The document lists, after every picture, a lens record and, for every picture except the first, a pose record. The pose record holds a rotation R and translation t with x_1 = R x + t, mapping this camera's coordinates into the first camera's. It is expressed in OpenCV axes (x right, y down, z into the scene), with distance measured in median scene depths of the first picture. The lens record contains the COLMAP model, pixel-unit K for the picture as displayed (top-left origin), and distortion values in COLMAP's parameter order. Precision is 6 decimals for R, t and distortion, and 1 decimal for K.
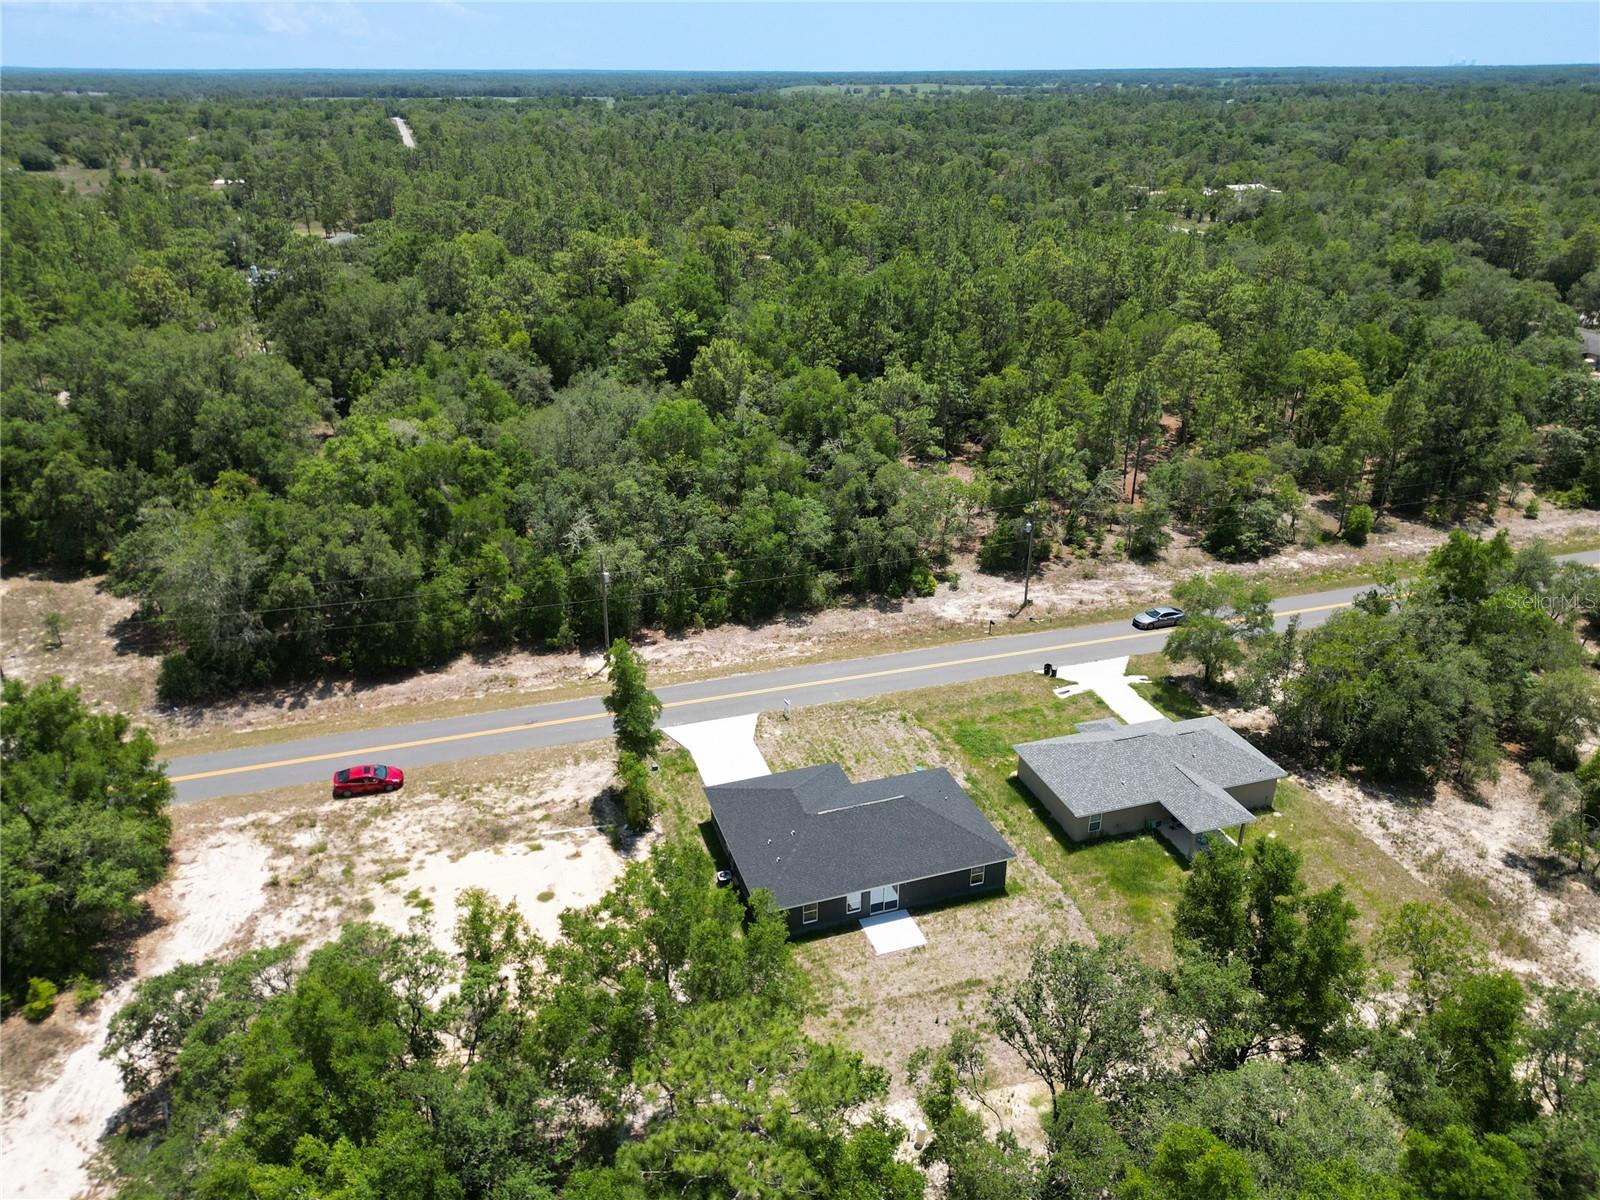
lens RADIAL K [[1133.4, 0, 788.7], [0, 1133.4, 596.4], [0, 0, 1]] dist [0.070751, -0.066089]
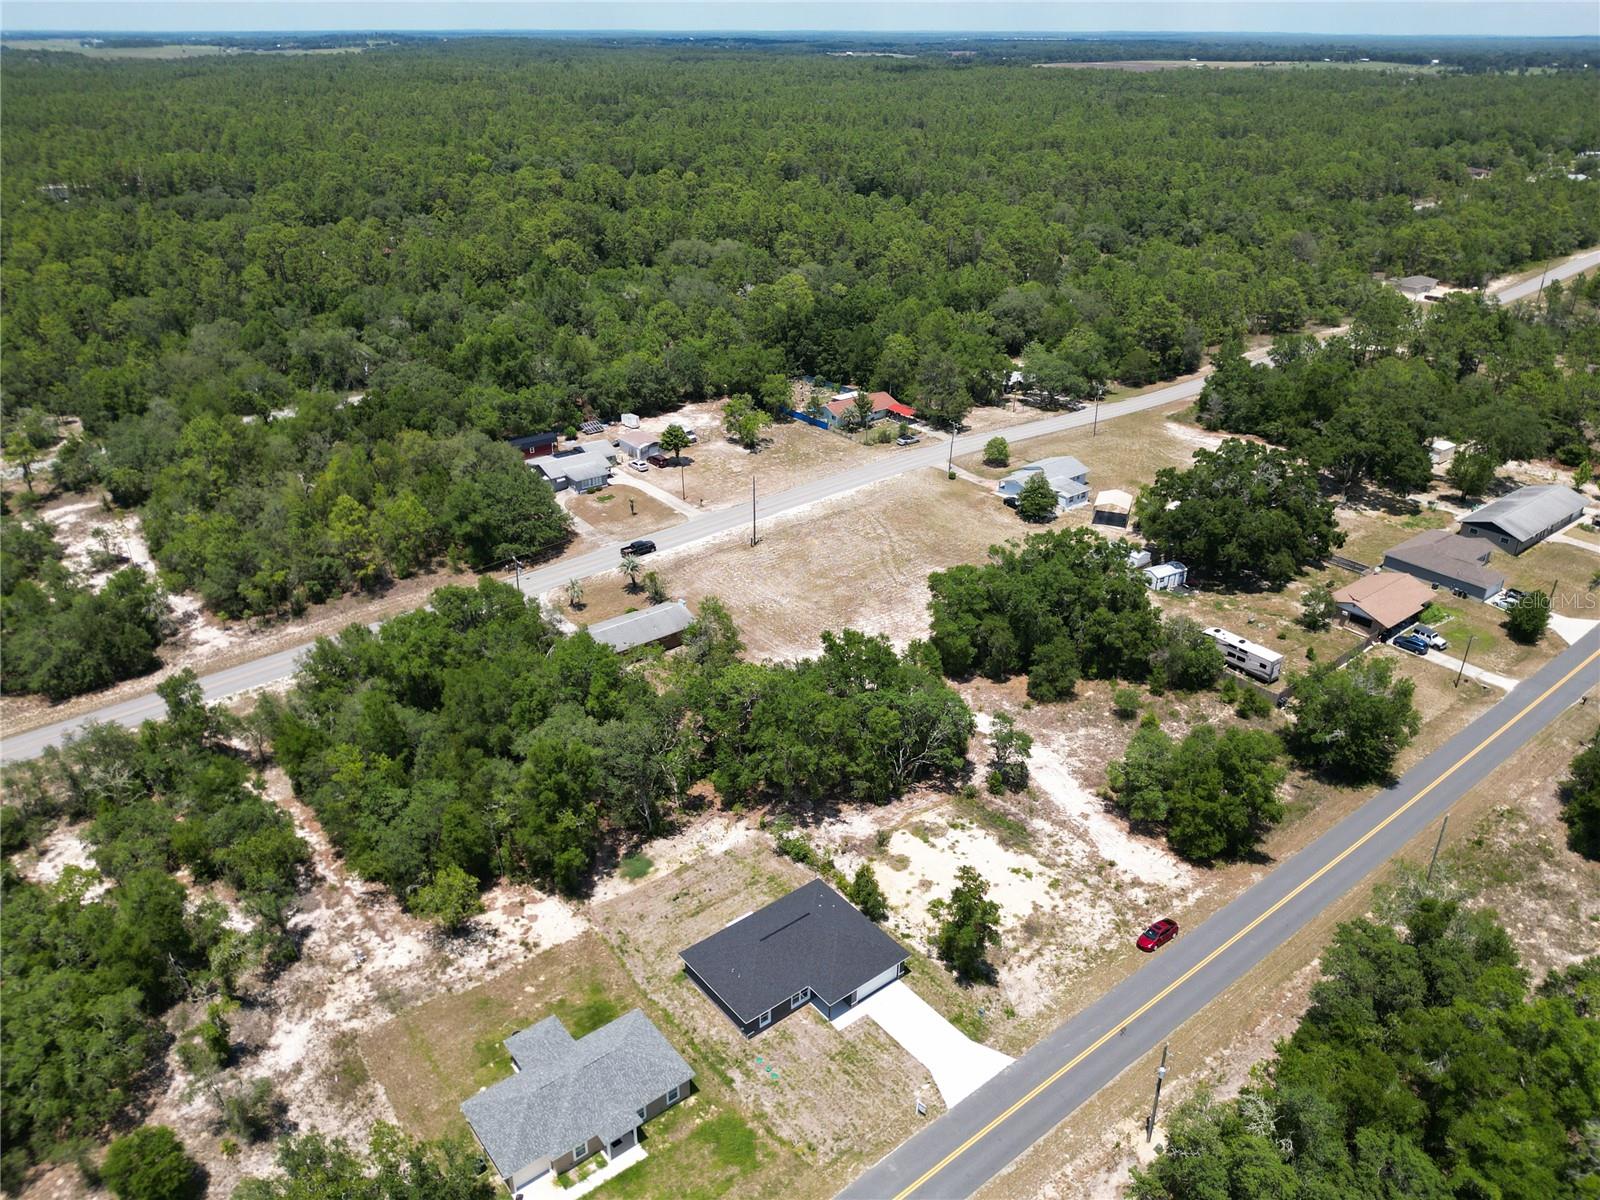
lens RADIAL K [[1148.9, 0, 779.9], [0, 1148.9, 601.3], [0, 0, 1]] dist [0.069045, -0.119069]
pose [[-0.941083, 0.152709, -0.301734, 0.336944], [-0.140008, 0.636243, 0.758678, -0.894276], [0.307833, 0.756224, -0.577377, 1.145920]]
